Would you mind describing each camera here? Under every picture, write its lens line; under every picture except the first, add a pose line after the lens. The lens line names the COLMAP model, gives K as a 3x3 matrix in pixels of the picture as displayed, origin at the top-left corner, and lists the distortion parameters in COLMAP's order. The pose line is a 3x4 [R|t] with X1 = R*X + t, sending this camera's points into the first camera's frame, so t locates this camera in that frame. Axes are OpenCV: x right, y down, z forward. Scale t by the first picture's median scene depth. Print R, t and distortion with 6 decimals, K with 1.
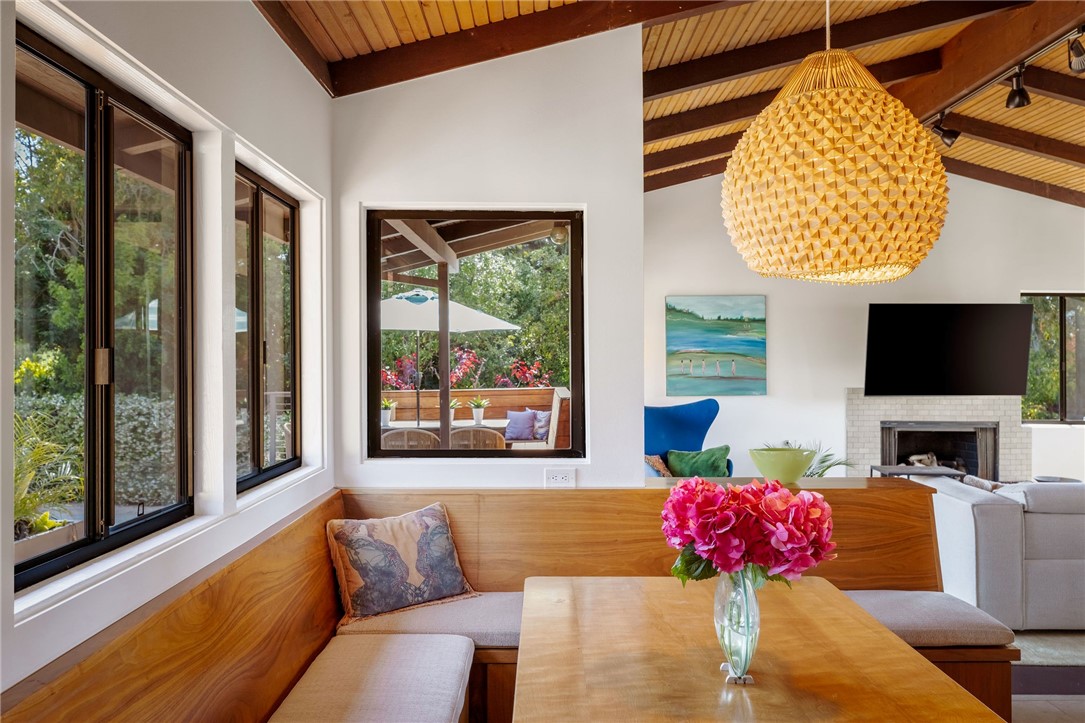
lens RADIAL K [[831.4, 0, 543.9], [0, 831.4, 354.6], [0, 0, 1]] dist [-0.003750, -0.001765]
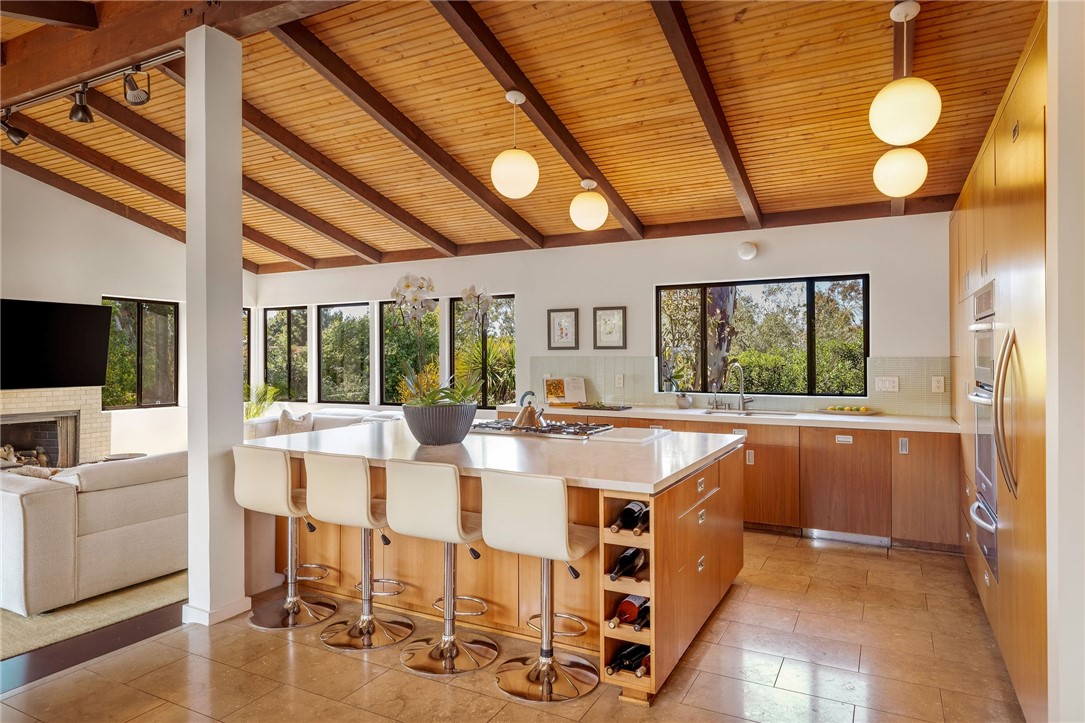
lens RADIAL K [[655.4, 0, 544.6], [0, 655.4, 356.6], [0, 0, 1]] dist [0.007328, 0.001543]
pose [[0.466937, 0.002785, 0.884286, 0.130549], [-0.007977, 0.999968, 0.001063, 0.007264], [-0.884255, -0.007551, 0.466944, 0.077647]]
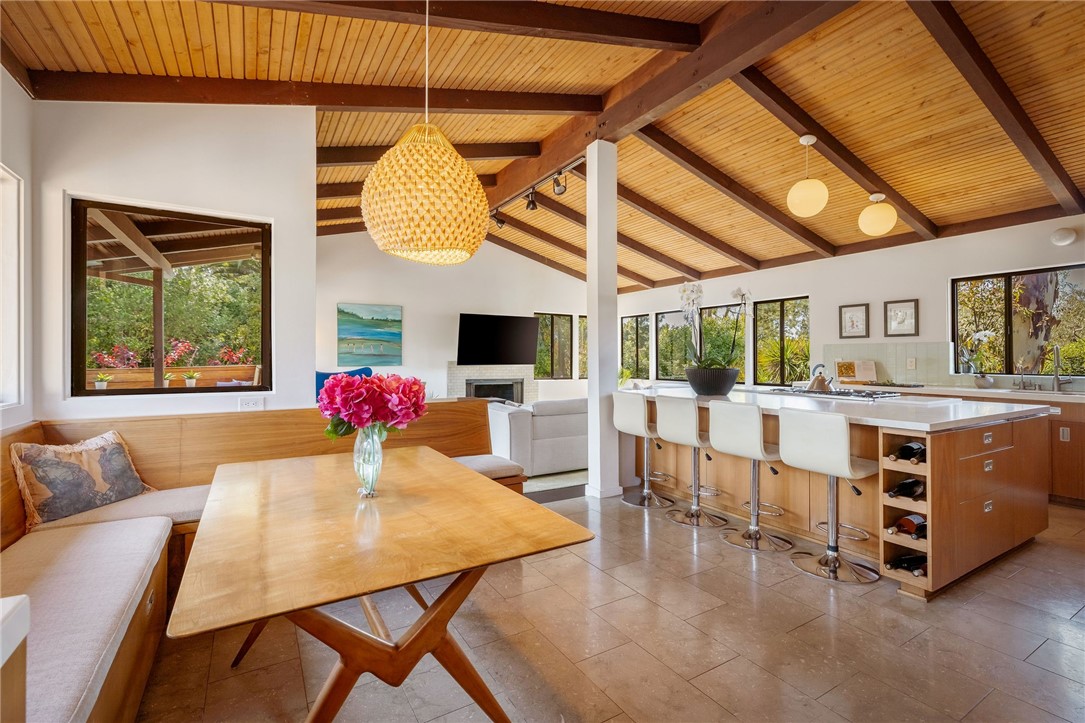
lens RADIAL K [[488.7, 0, 549.1], [0, 488.7, 355.3], [0, 0, 1]] dist [0.000975, -0.000074]
pose [[0.854148, 0.005244, 0.520003, 0.019152], [-0.006881, 0.999976, 0.001219, 0.058846], [-0.519984, -0.004619, 0.854164, 0.000792]]
